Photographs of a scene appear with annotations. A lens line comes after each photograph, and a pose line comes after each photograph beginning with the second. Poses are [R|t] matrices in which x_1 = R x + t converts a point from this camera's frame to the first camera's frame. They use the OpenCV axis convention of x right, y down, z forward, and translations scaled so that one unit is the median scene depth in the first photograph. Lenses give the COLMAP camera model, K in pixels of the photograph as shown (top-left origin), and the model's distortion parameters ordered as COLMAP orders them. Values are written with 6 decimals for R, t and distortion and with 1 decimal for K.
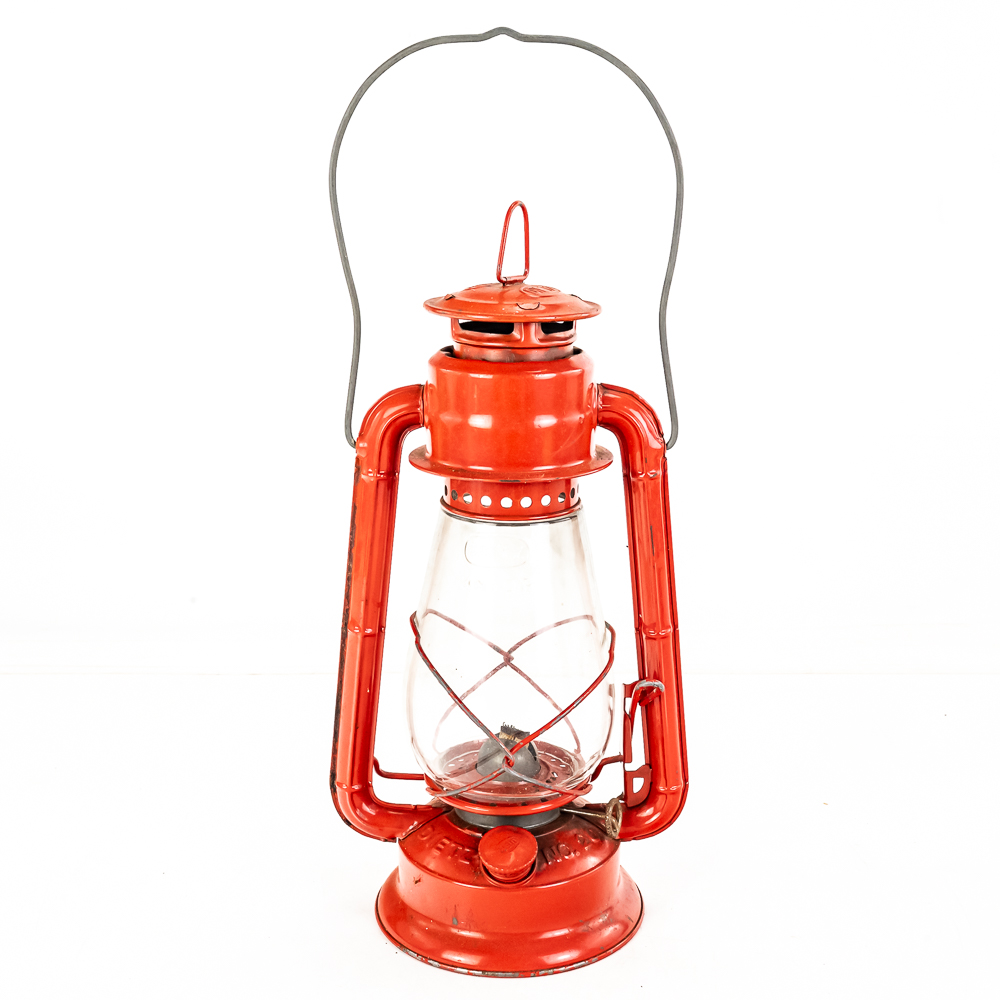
lens RADIAL K [[2108.9, 0, 500.0], [0, 2108.9, 500.0], [0, 0, 1]] dist [0.180474, -0.023258]
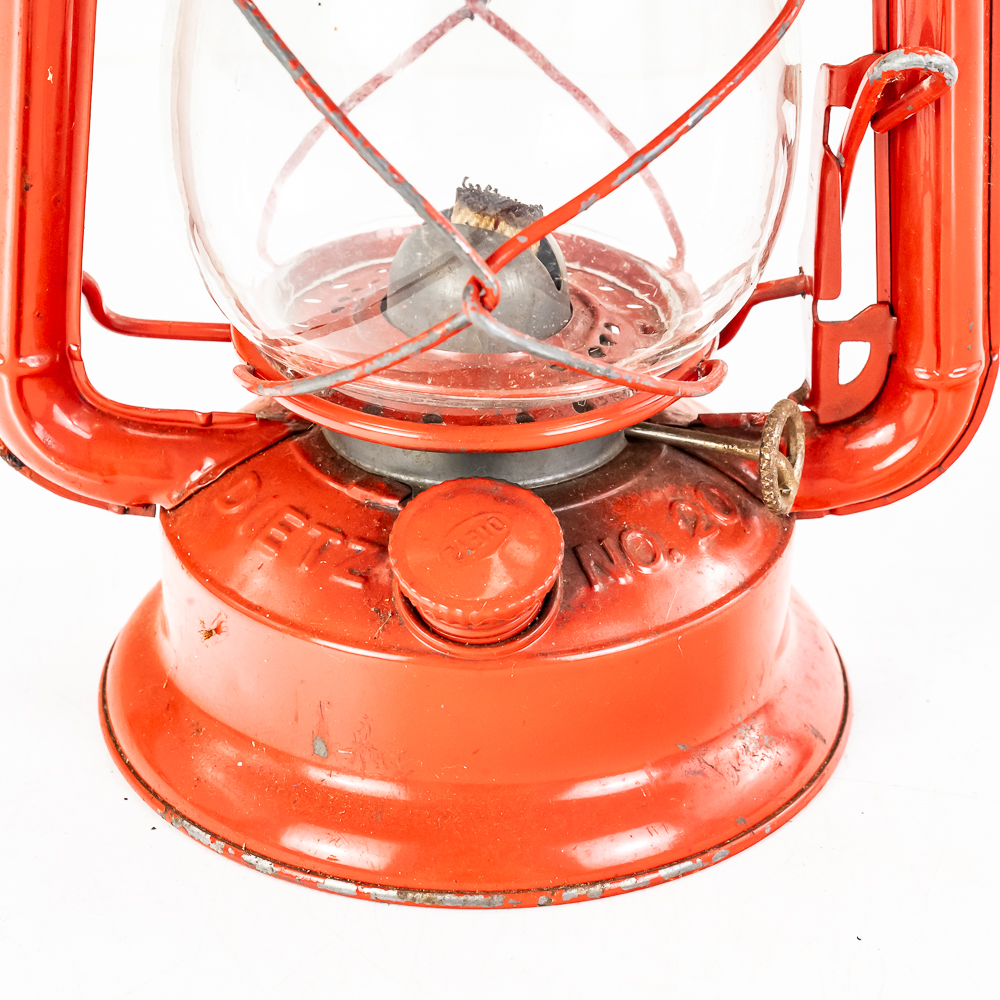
lens RADIAL K [[2897.9, 0, 500.0], [0, 2897.9, 500.0], [0, 0, 1]] dist [0.063717, 0.276492]
pose [[0.999675, 0.008317, 0.024100, -0.003593], [-0.013014, 0.979324, 0.201881, 0.062686], [-0.021923, -0.202129, 0.979114, 0.540519]]
